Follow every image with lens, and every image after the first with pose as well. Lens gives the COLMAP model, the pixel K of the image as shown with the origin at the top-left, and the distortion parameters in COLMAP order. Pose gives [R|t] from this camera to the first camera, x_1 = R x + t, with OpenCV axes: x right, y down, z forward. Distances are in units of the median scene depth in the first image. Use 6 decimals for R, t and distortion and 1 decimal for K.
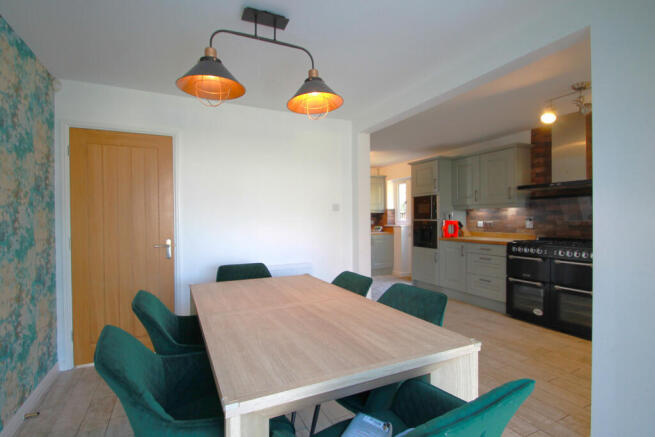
lens RADIAL K [[311.0, 0, 321.9], [0, 311.0, 219.4], [0, 0, 1]] dist [0.005382, -0.000918]
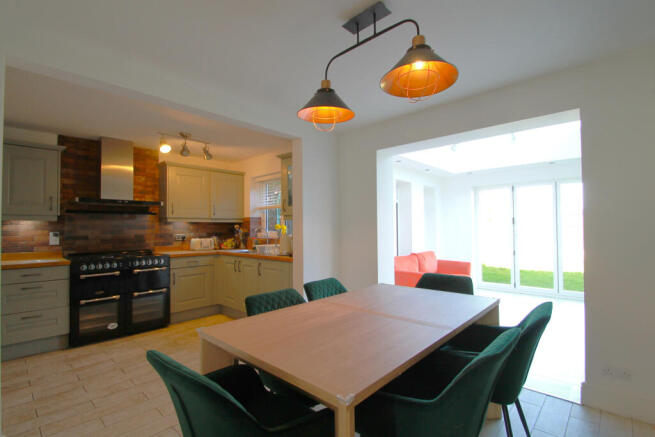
lens RADIAL K [[311.0, 0, 321.9], [0, 311.0, 219.4], [0, 0, 1]] dist [0.005382, -0.000918]
pose [[-0.354285, 0.040164, 0.934275, -0.422846], [0.019604, 0.999177, -0.035520, 0.002731], [-0.934932, 0.005732, -0.354781, 0.615591]]
